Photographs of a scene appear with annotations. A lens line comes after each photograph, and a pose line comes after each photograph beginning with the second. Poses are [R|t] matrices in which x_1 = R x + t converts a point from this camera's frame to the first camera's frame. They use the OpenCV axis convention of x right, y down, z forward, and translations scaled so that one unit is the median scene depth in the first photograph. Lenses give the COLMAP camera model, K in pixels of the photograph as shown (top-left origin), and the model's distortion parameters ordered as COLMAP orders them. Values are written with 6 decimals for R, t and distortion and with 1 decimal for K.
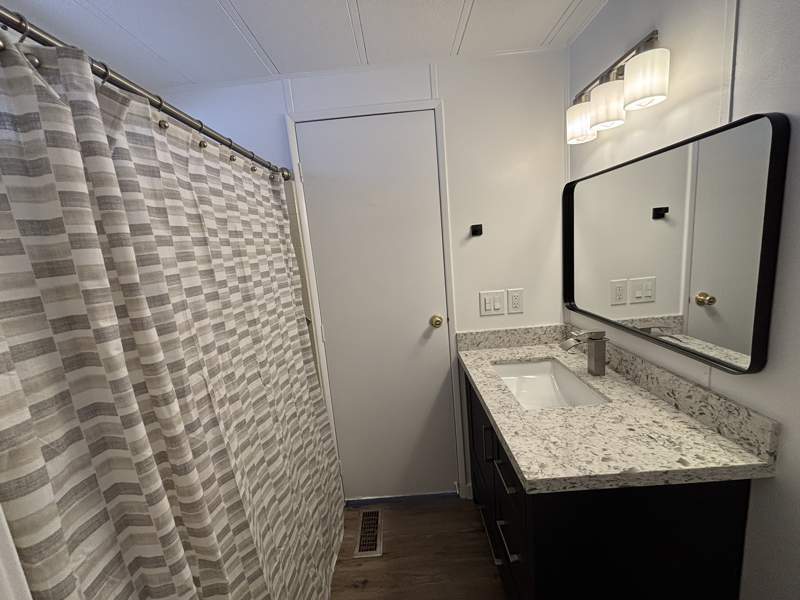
lens RADIAL K [[325.1, 0, 395.8], [0, 325.1, 299.7], [0, 0, 1]] dist [0.001767, 0.000211]
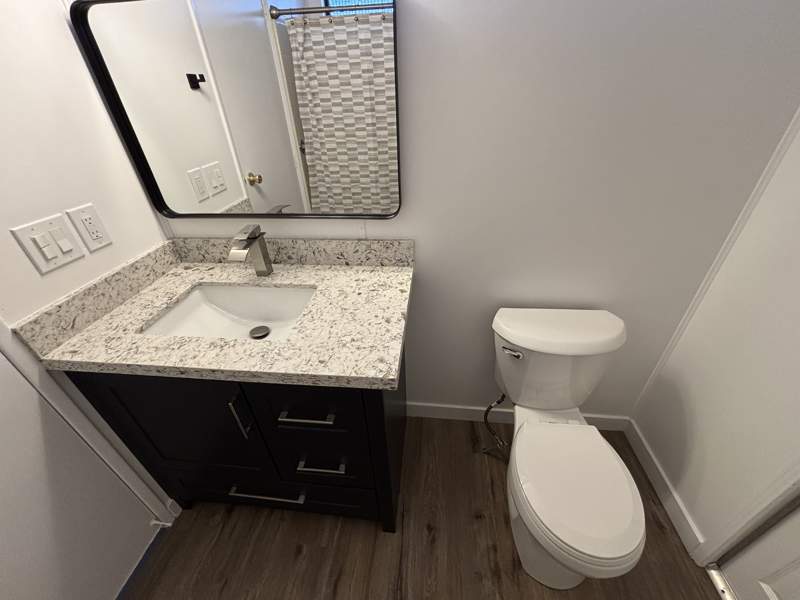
lens RADIAL K [[325.1, 0, 395.8], [0, 325.1, 299.7], [0, 0, 1]] dist [0.001767, 0.000211]
pose [[0.089755, -0.464891, 0.880807, -0.174795], [0.189957, 0.876132, 0.443067, -0.041439], [-0.977681, 0.127548, 0.166946, 0.412898]]
